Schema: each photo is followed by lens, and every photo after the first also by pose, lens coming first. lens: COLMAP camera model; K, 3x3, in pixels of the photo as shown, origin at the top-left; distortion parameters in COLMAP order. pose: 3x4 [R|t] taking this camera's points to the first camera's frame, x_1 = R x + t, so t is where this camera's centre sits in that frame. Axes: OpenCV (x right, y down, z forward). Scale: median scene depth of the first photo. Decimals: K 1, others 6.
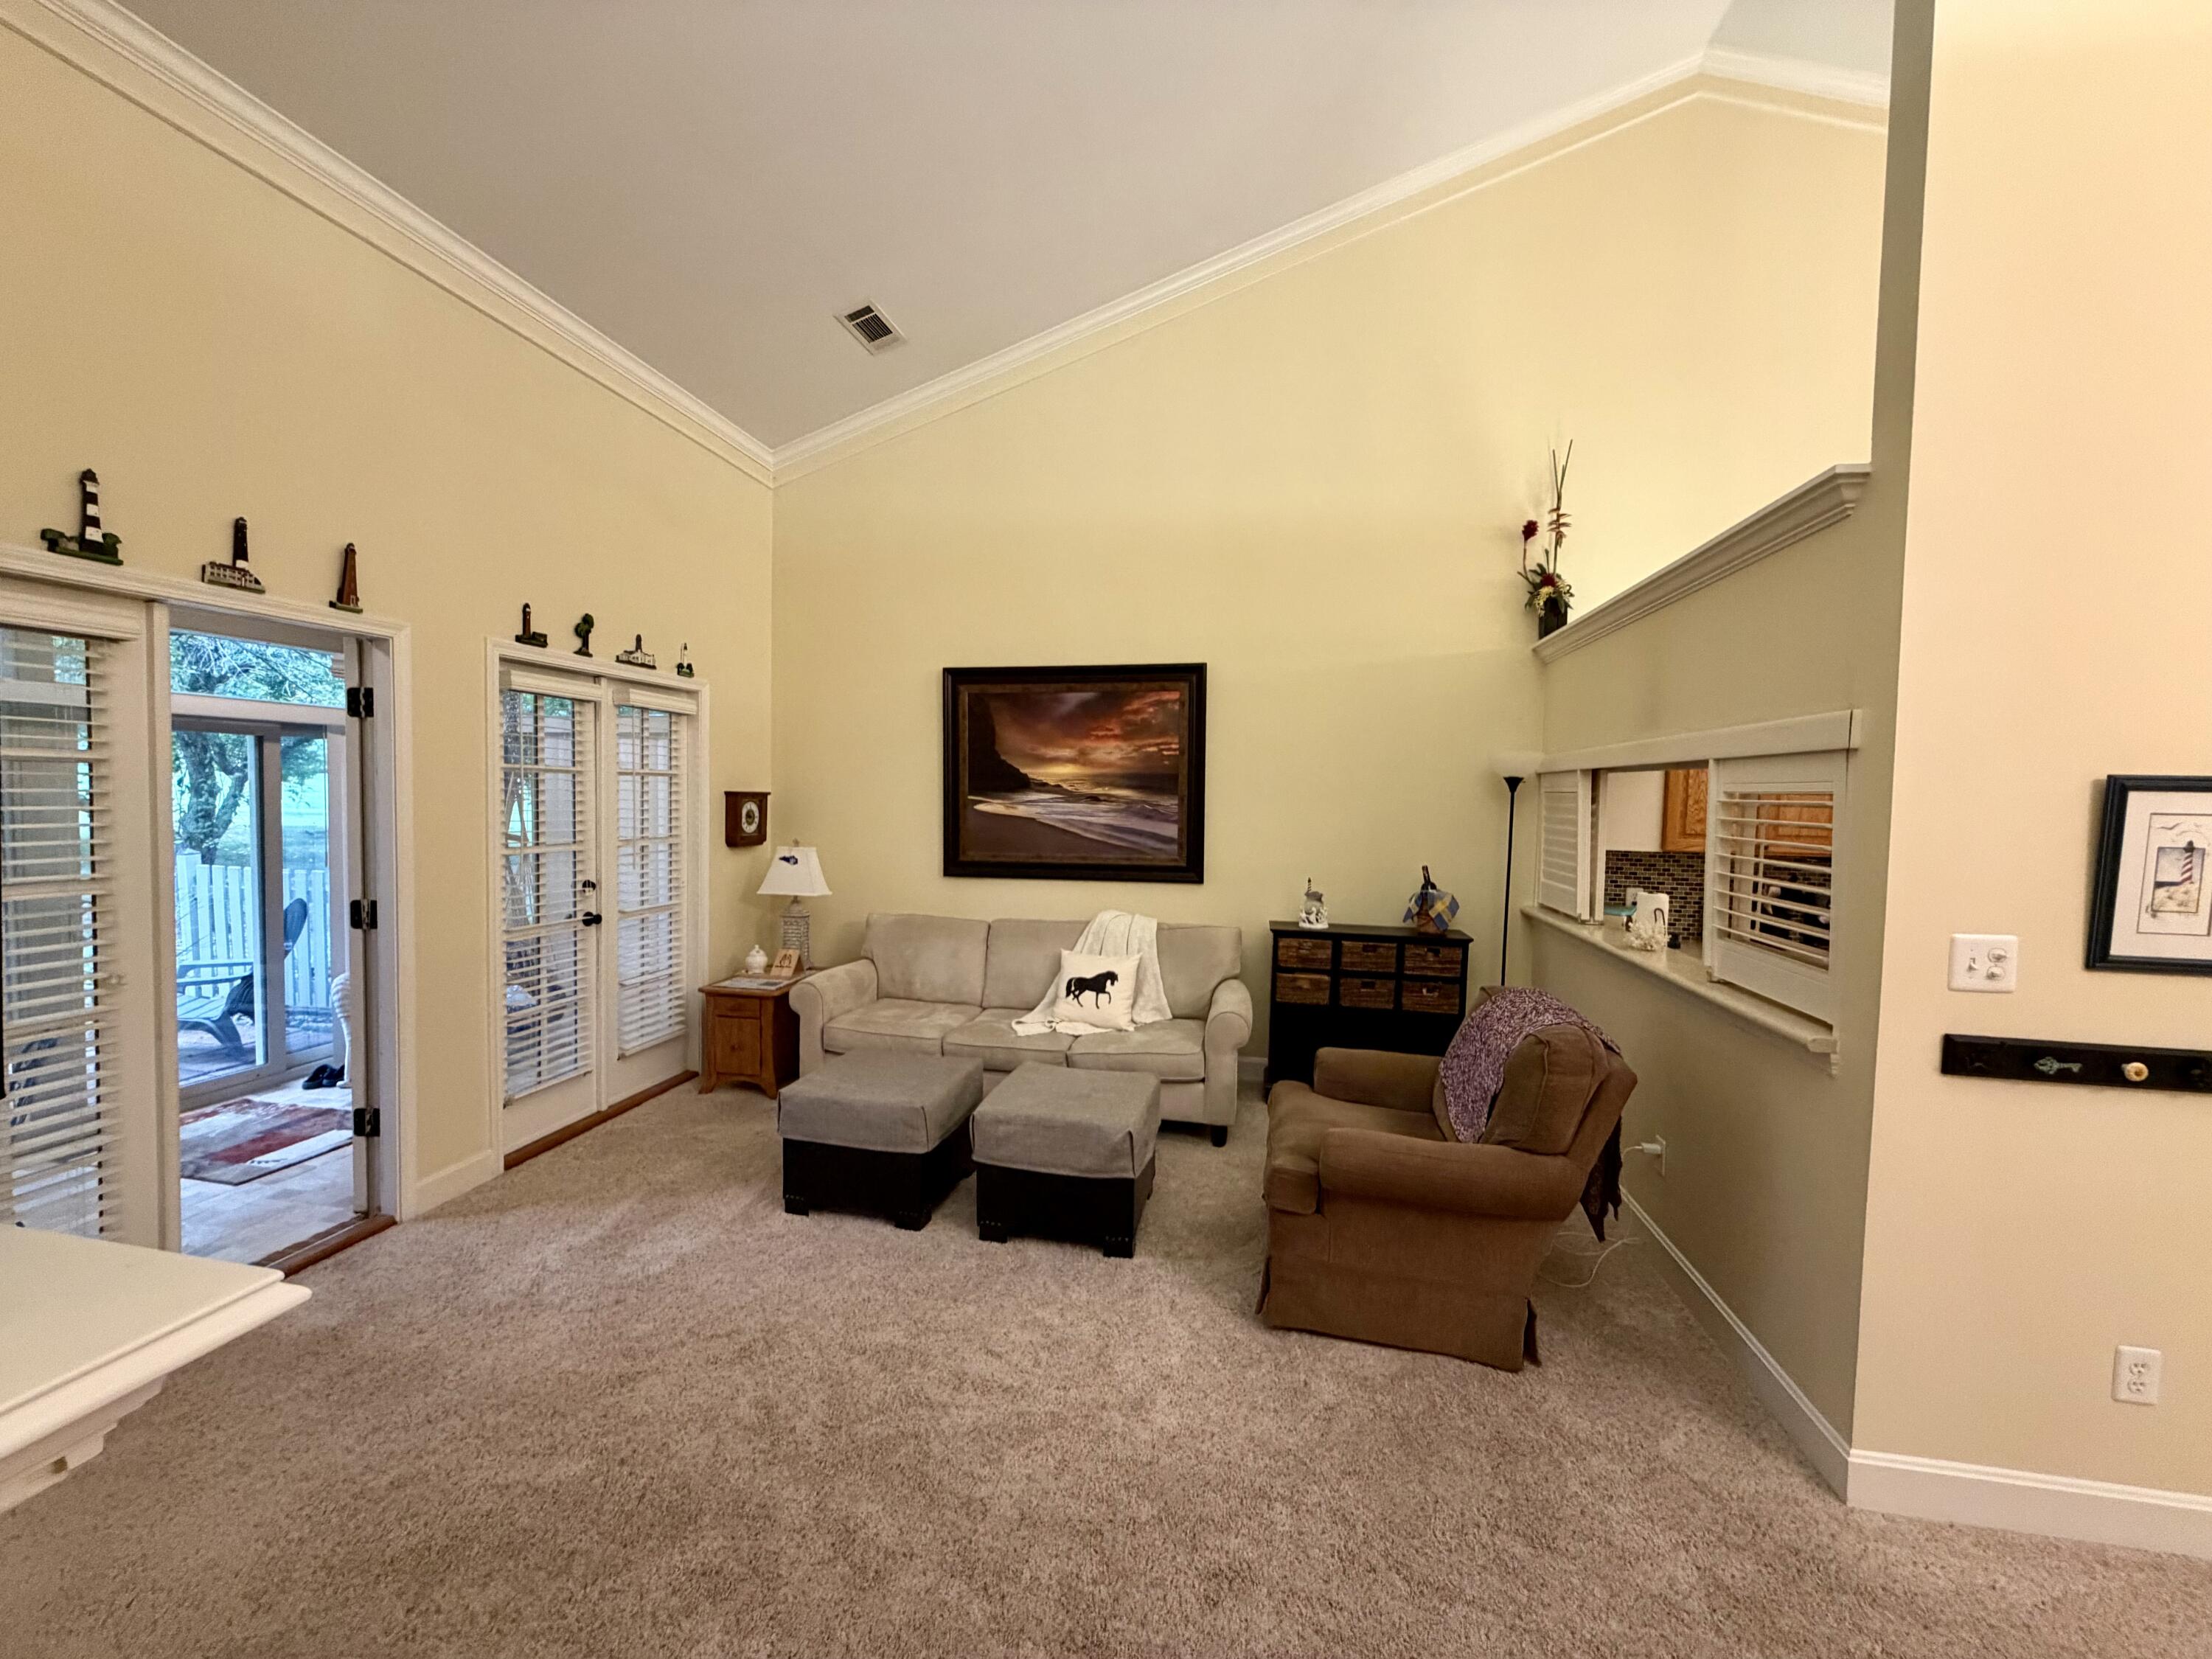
lens RADIAL K [[878.6, 0, 1097.2], [0, 878.6, 833.2], [0, 0, 1]] dist [-0.000354, 0.000415]
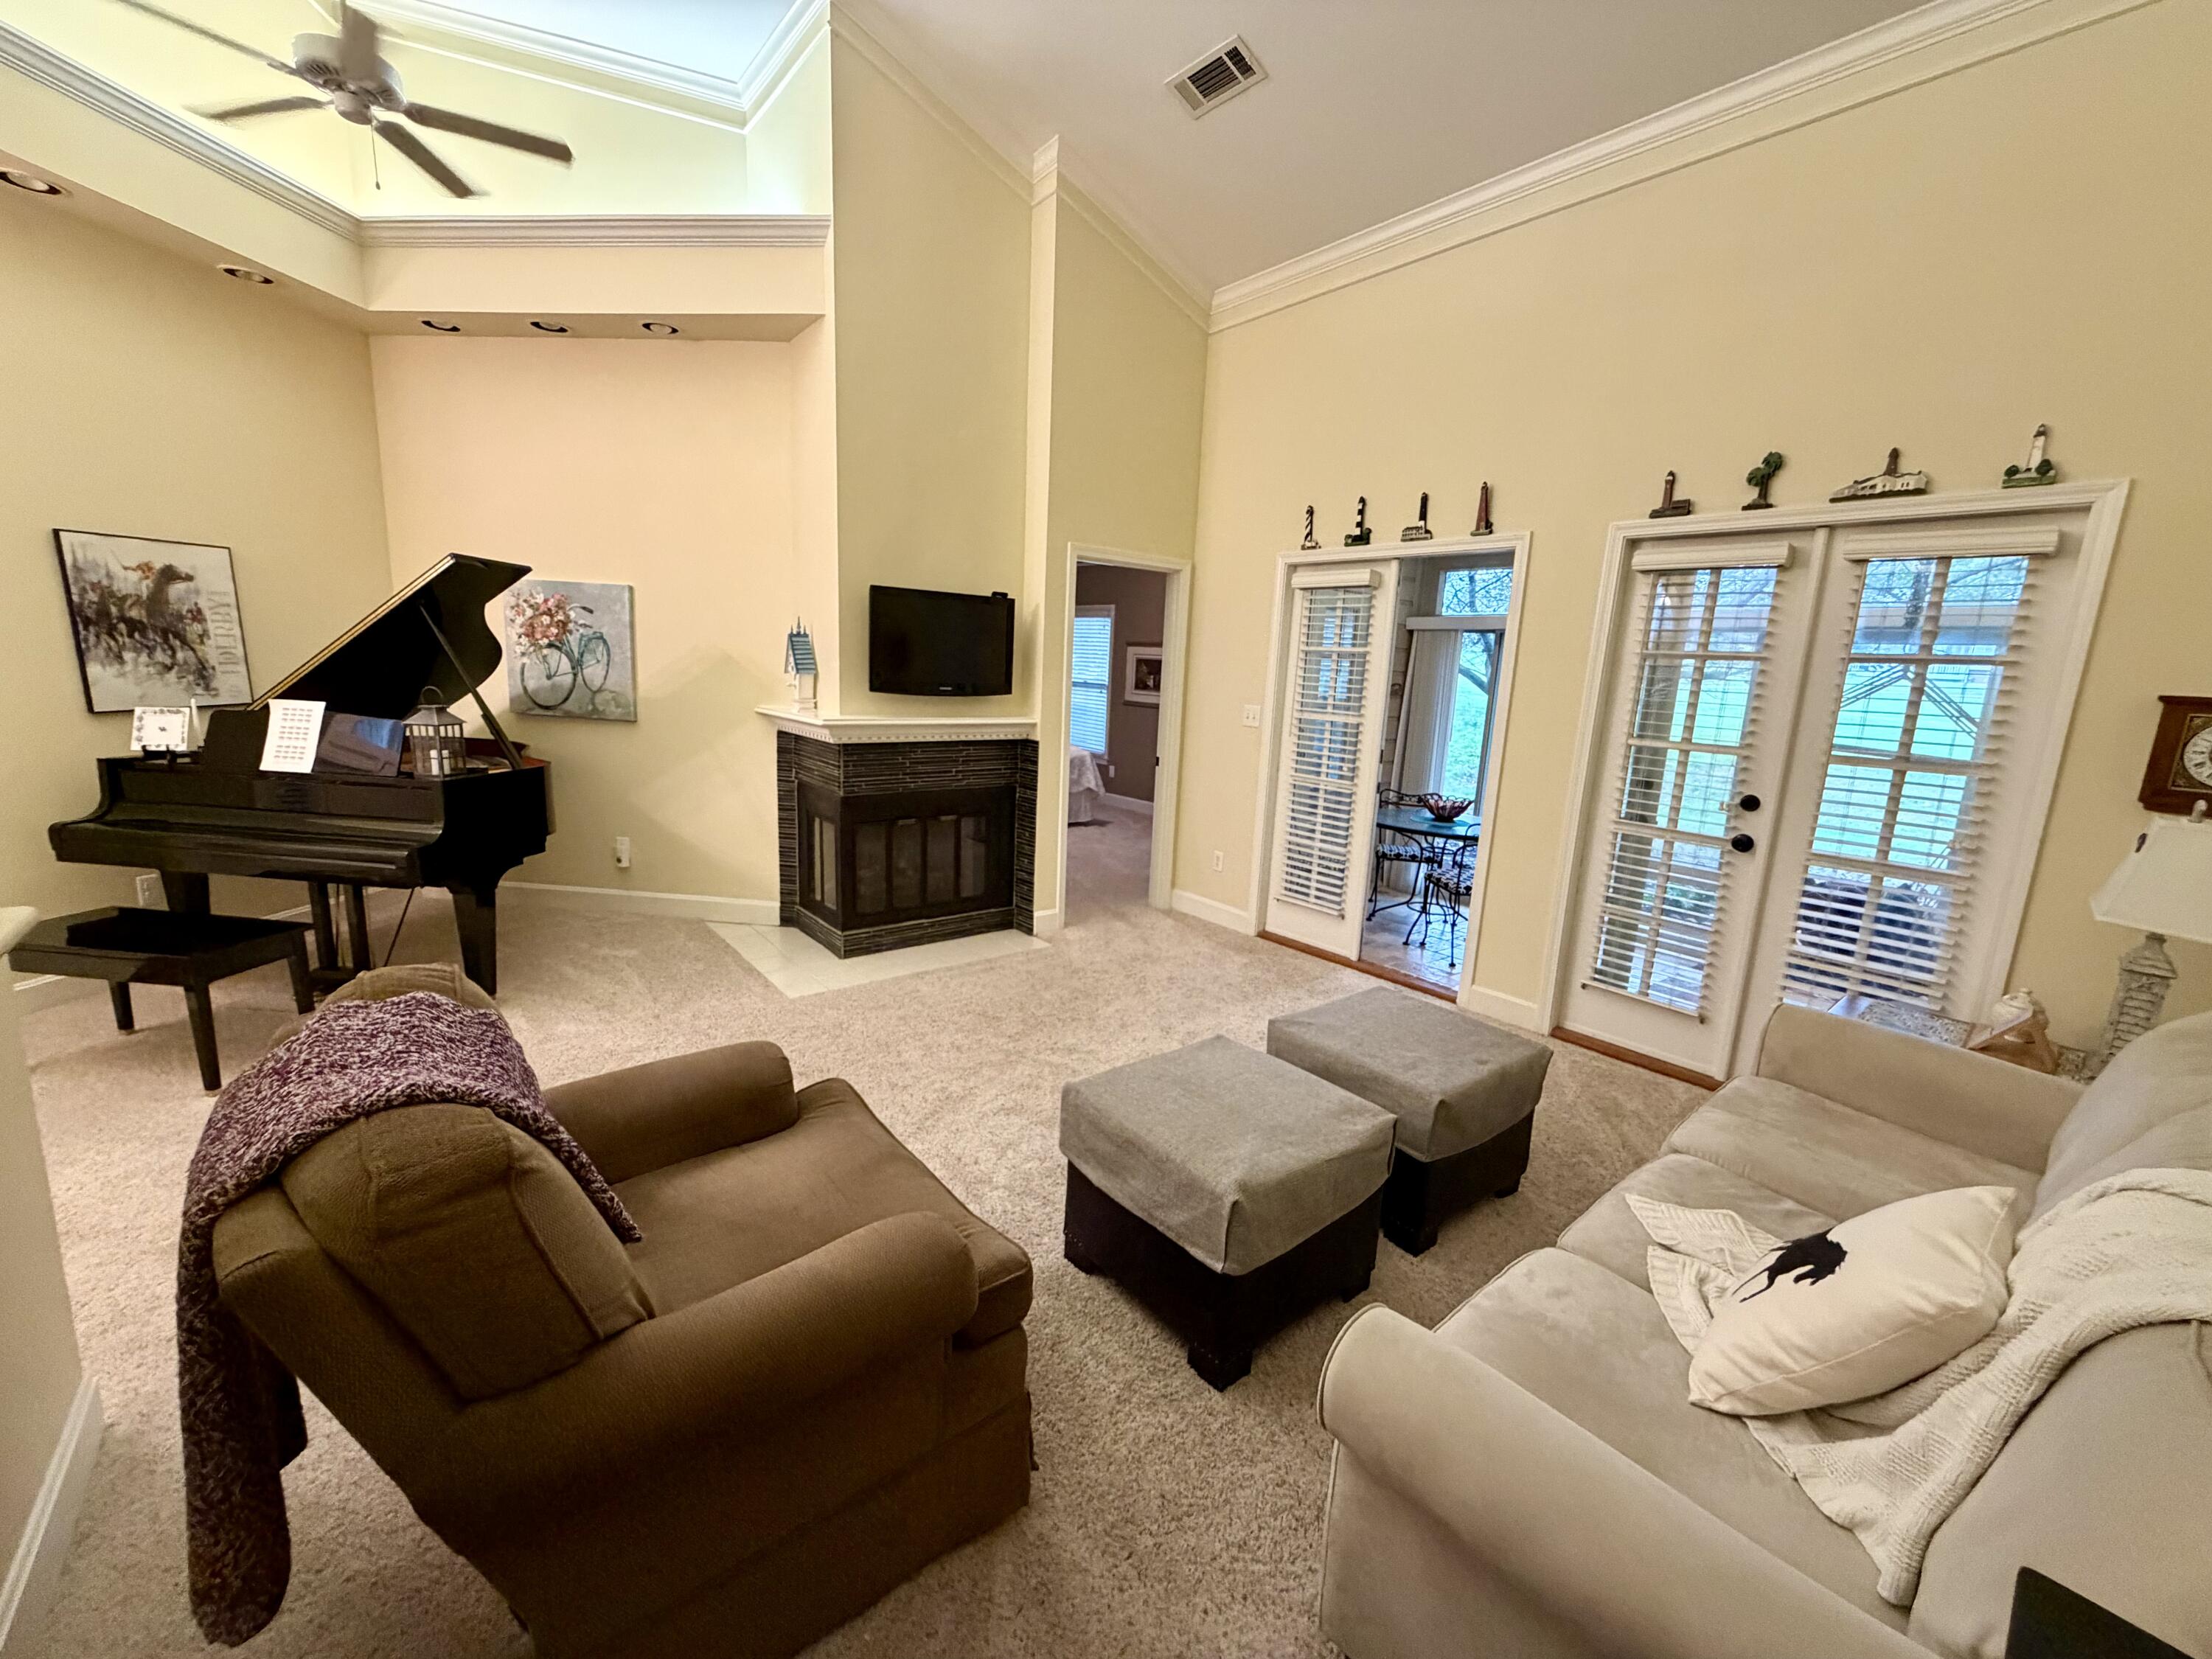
lens RADIAL K [[878.6, 0, 1103.0], [0, 878.6, 827.1], [0, 0, 1]] dist [-0.000354, 0.000415]
pose [[-0.631714, 0.089975, -0.769962, 0.440272], [-0.098507, 0.975873, 0.194856, -0.016854], [0.768917, 0.198940, -0.607609, 1.101074]]
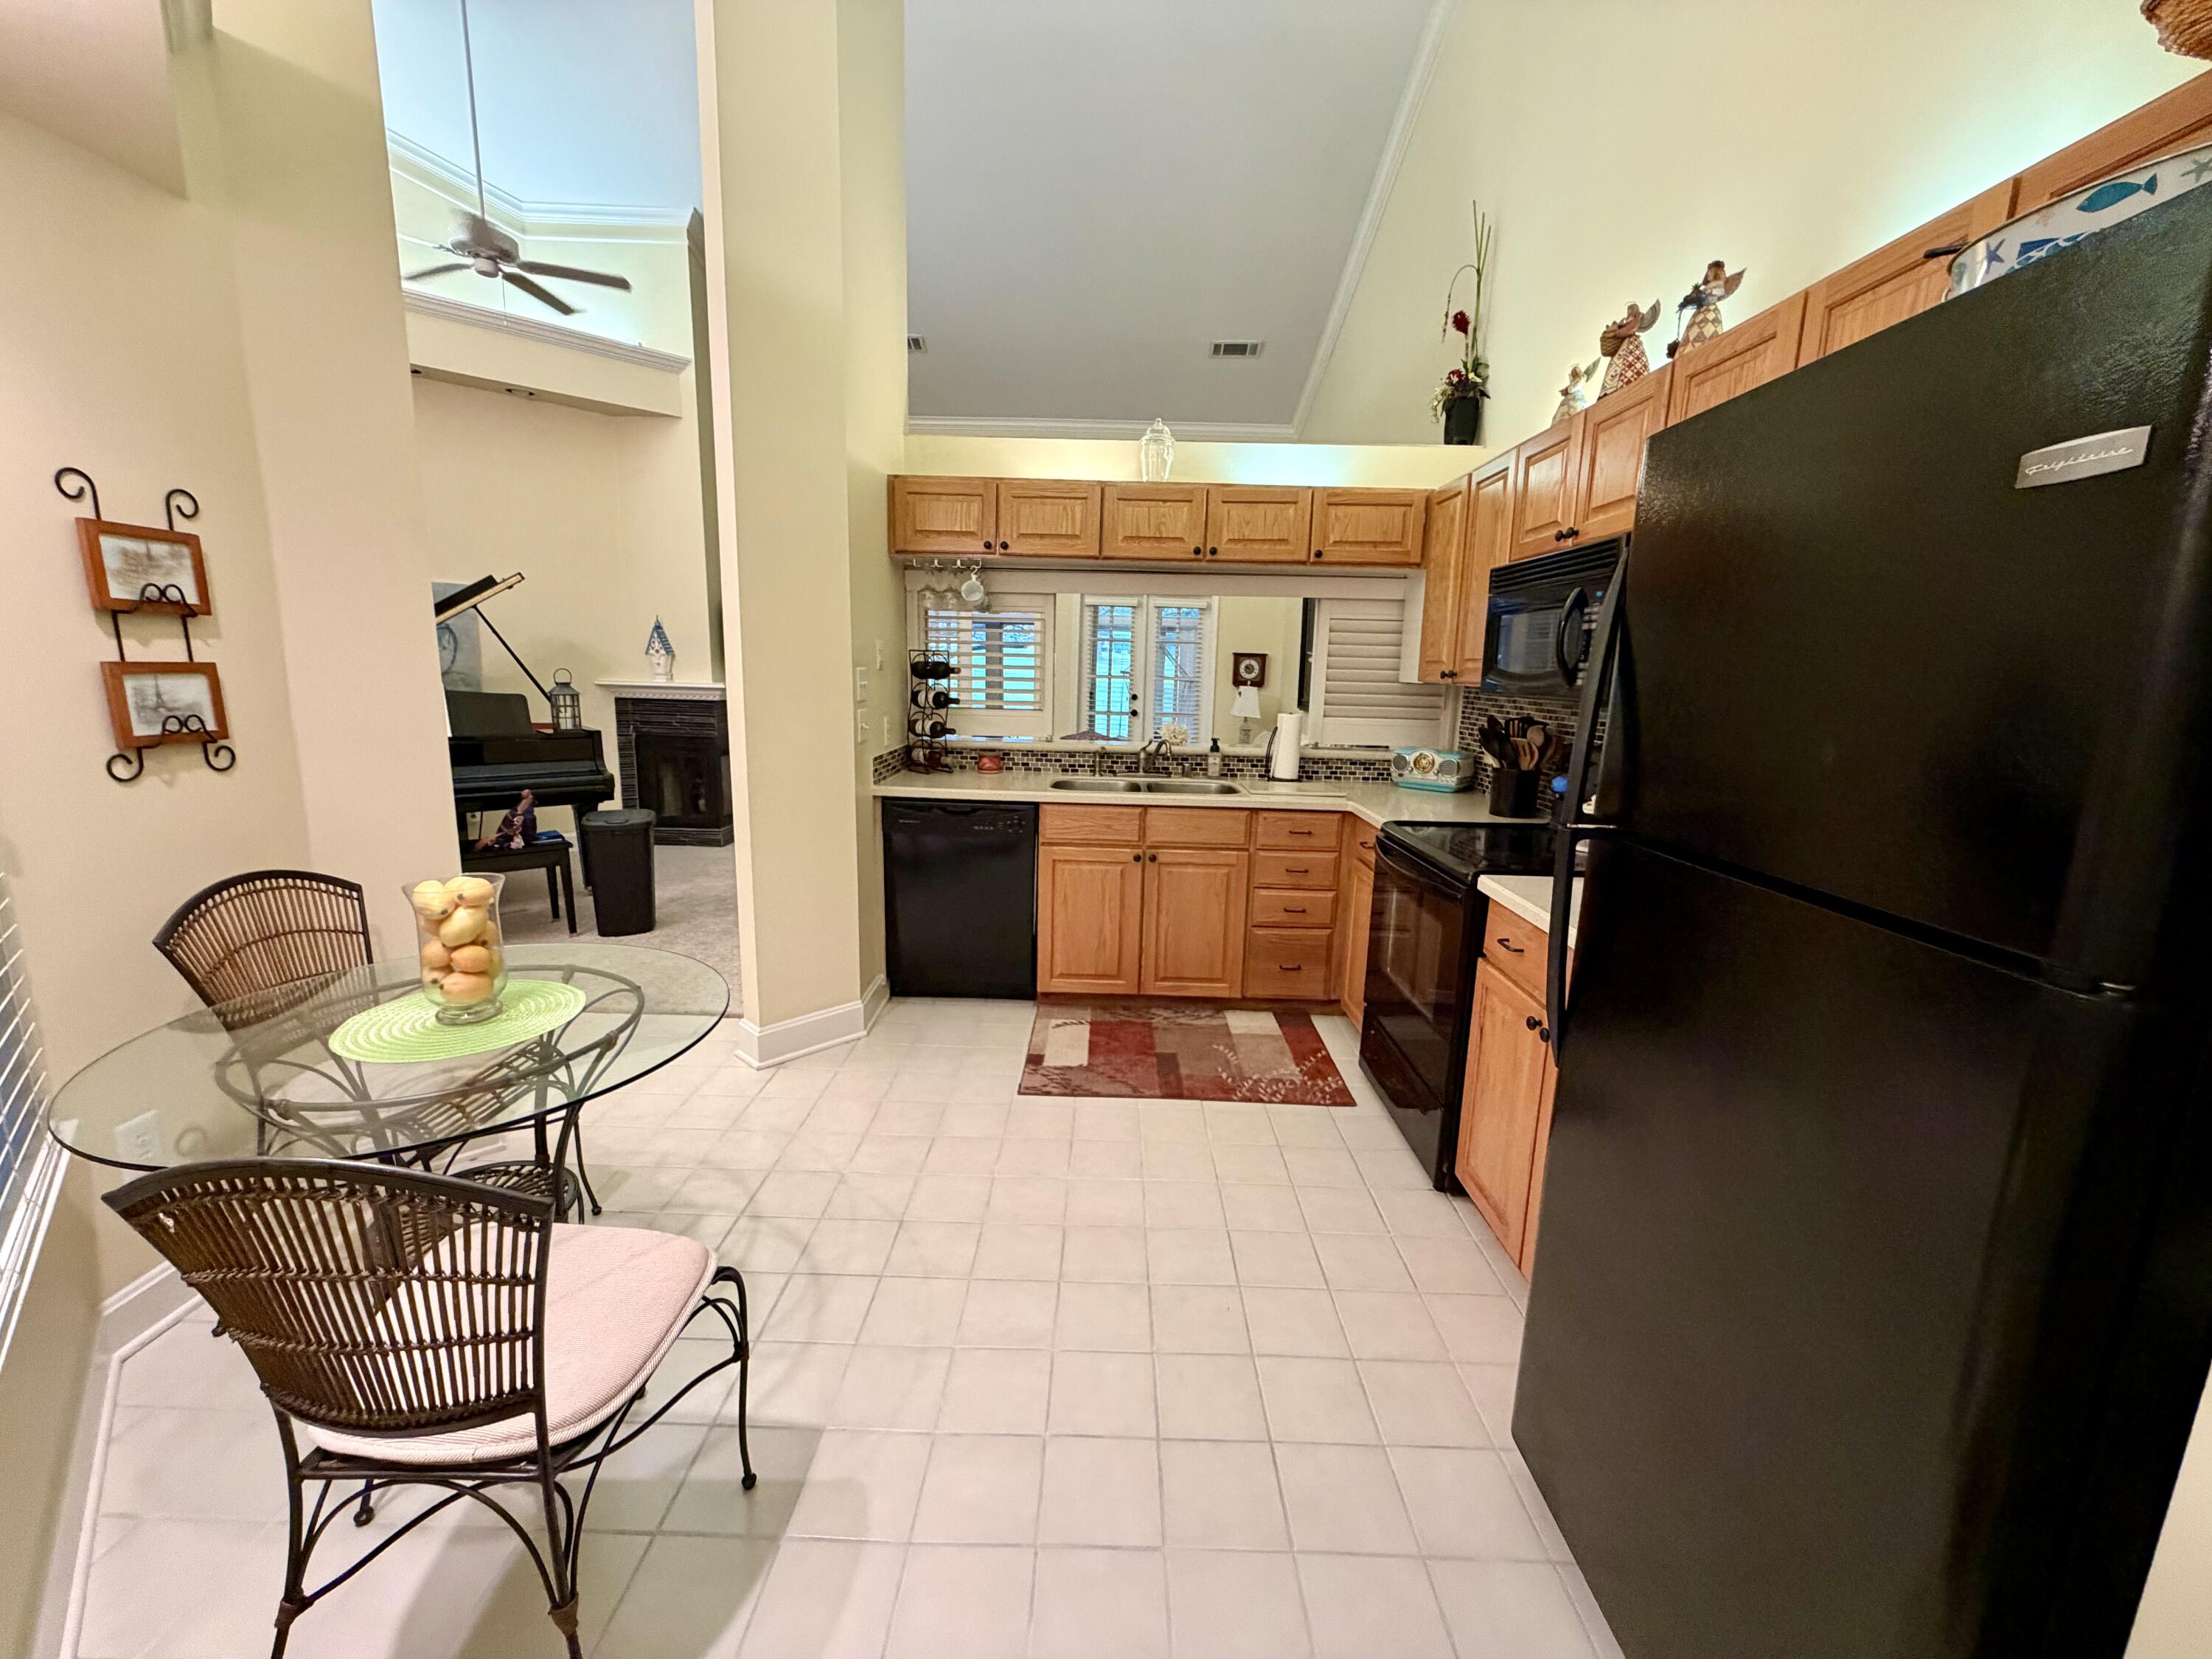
lens RADIAL K [[878.6, 0, 1099.6], [0, 878.6, 834.7], [0, 0, 1]] dist [-0.000354, 0.000415]
pose [[0.181749, 0.171087, -0.968347, 1.585219], [-0.073227, 0.984369, 0.160174, 0.057802], [0.980615, 0.041798, 0.191436, 0.562270]]
